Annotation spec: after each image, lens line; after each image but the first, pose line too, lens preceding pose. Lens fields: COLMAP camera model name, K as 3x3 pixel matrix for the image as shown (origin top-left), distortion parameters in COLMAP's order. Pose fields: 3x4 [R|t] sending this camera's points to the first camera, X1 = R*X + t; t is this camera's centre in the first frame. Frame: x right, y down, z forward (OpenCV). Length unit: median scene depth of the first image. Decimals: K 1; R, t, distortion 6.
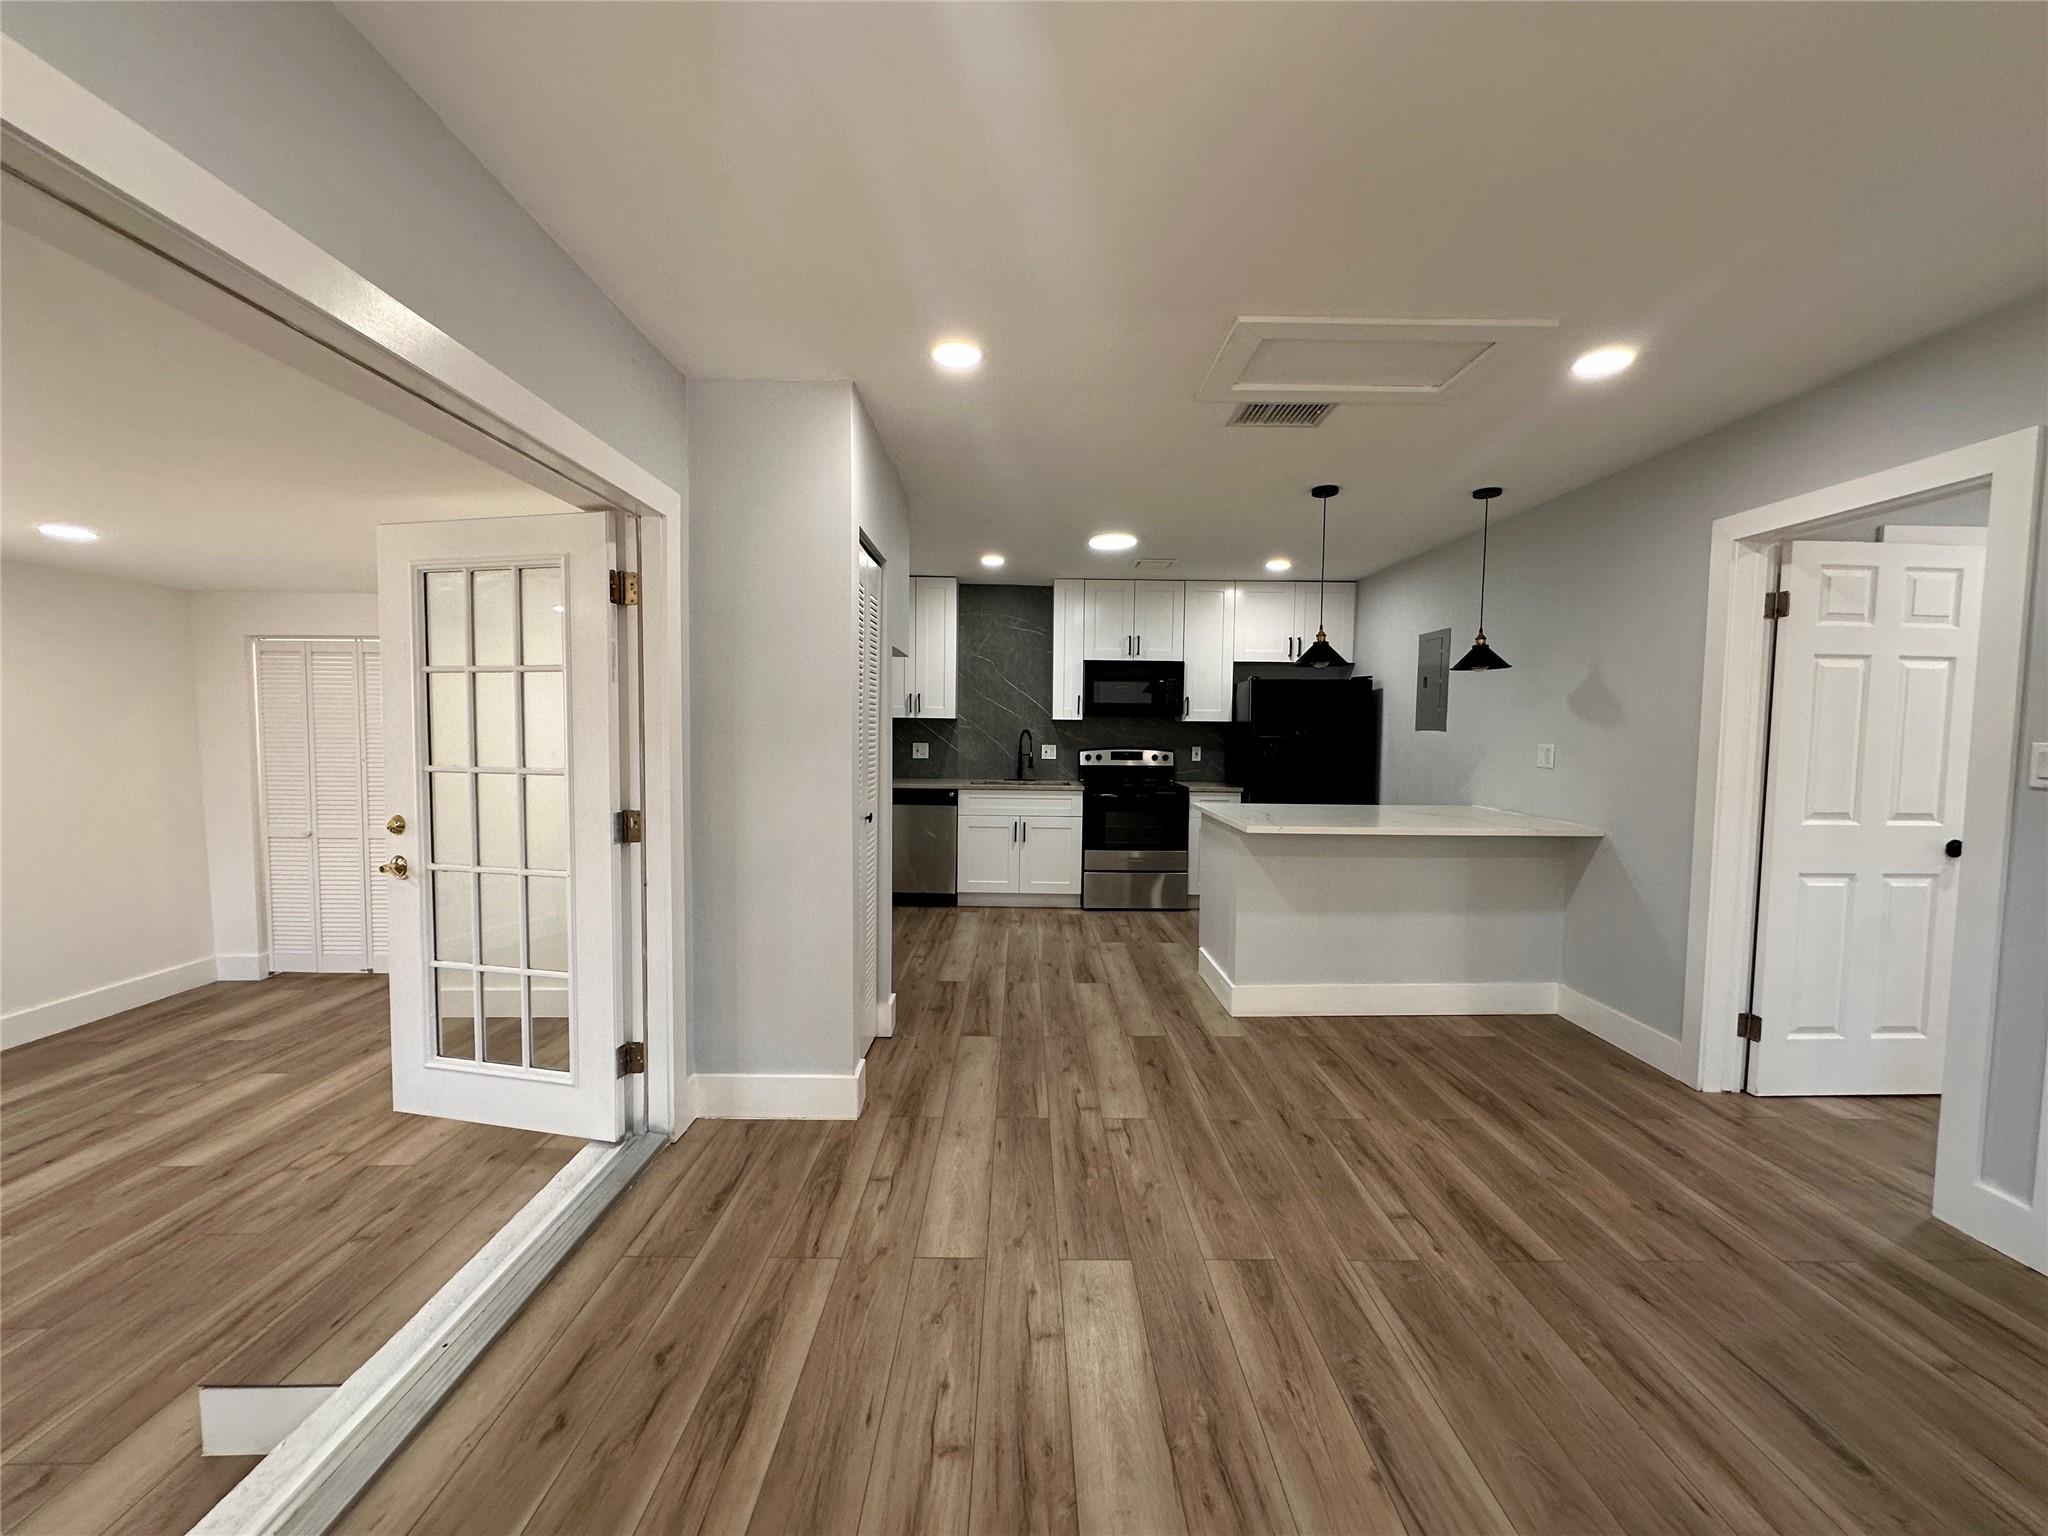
lens RADIAL K [[823.3, 0, 1029.5], [0, 823.3, 772.5], [0, 0, 1]] dist [-0.000057, 0.000482]
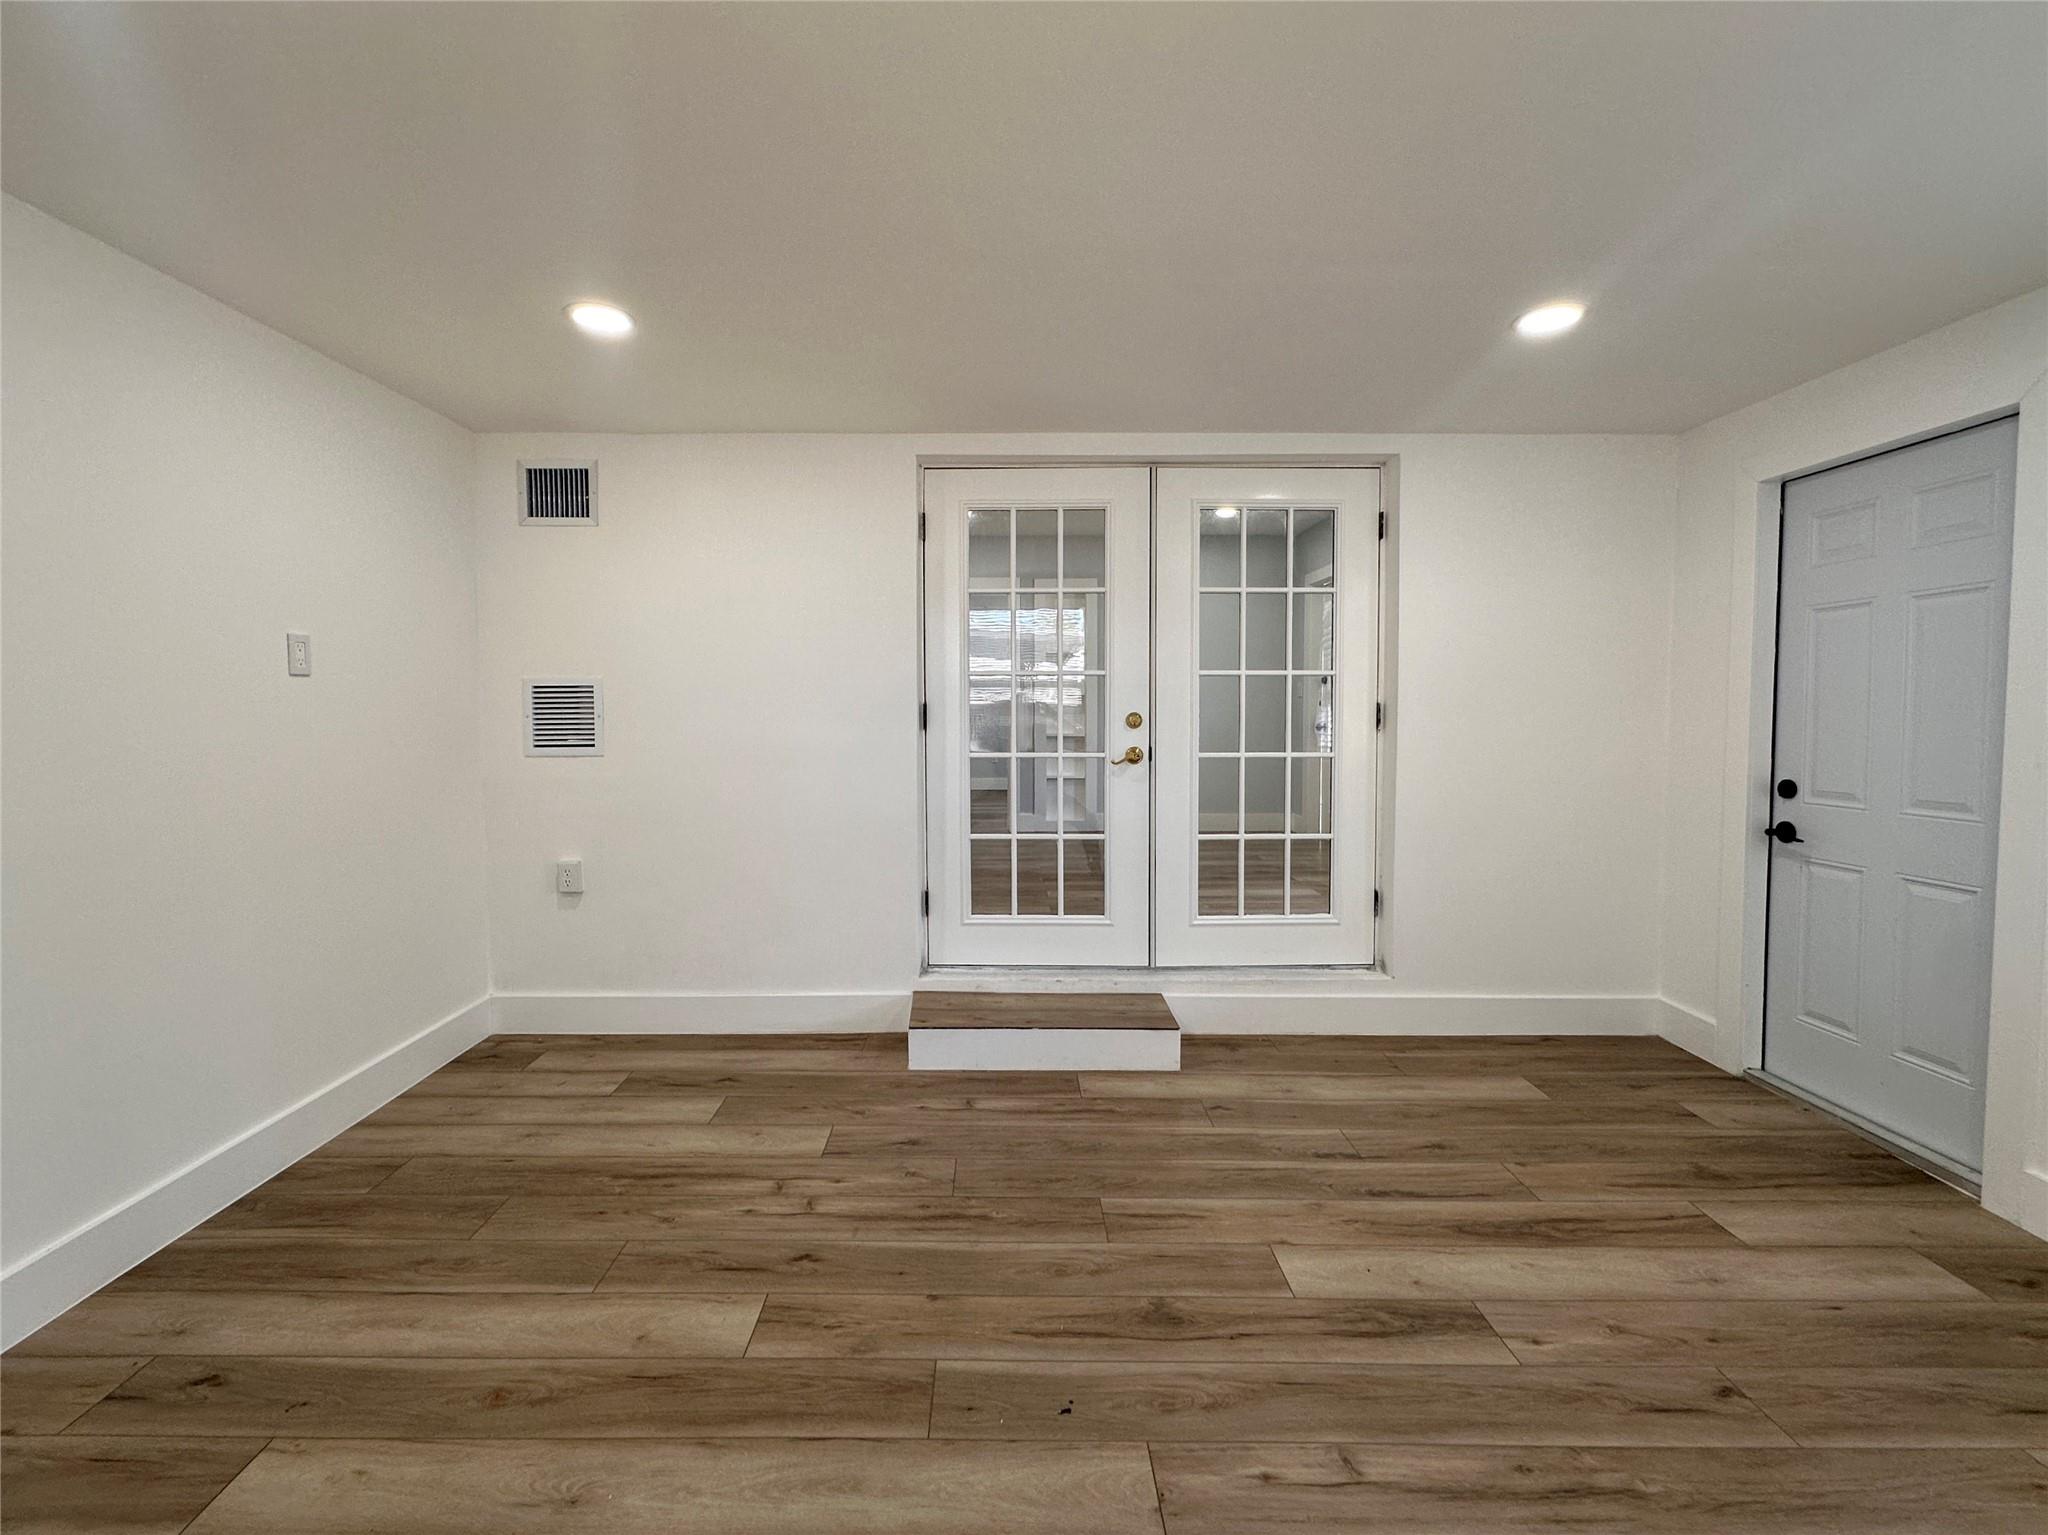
lens RADIAL K [[876.5, 0, 991.8], [0, 876.5, 742.3], [0, 0, 1]] dist [-0.001248, 0.000806]
pose [[0.007139, -0.052769, 0.998581, -1.333446], [0.060034, 0.996828, 0.052247, 0.029395], [-0.998171, 0.059576, 0.010285, 0.648573]]
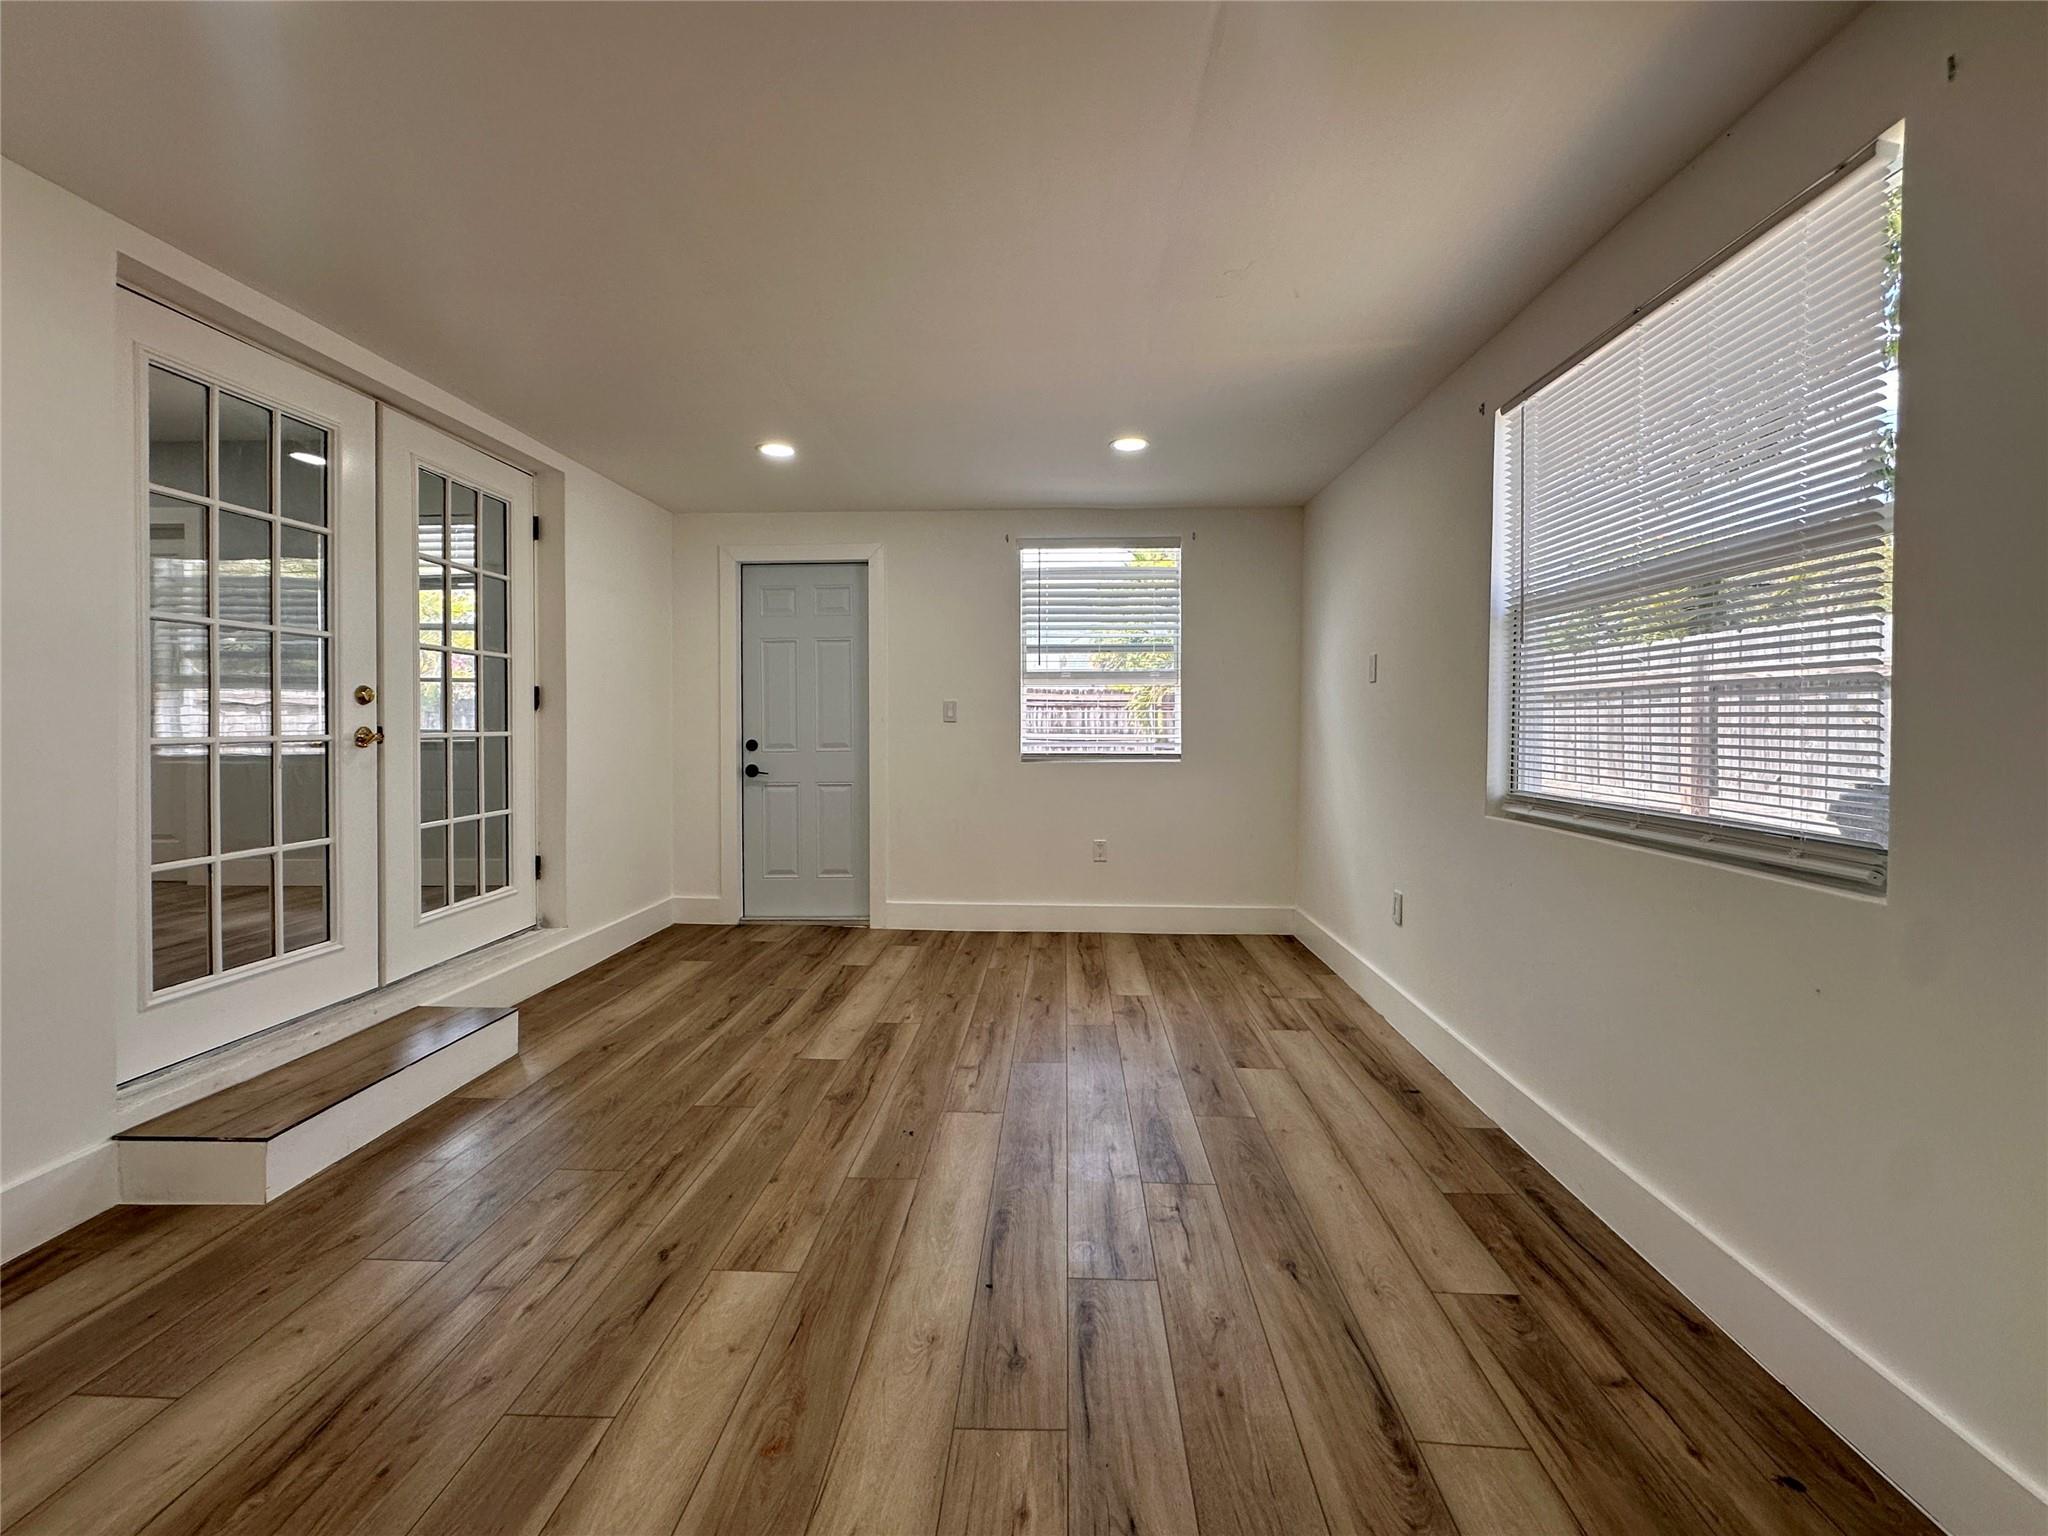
lens RADIAL K [[876.5, 0, 1059.1], [0, 876.5, 690.4], [0, 0, 1]] dist [-0.001248, 0.000806]
pose [[-0.999894, -0.007399, 0.012522, -1.020679], [-0.007092, 0.999677, 0.024388, 0.034379], [-0.012699, 0.024296, -0.999624, 1.314746]]
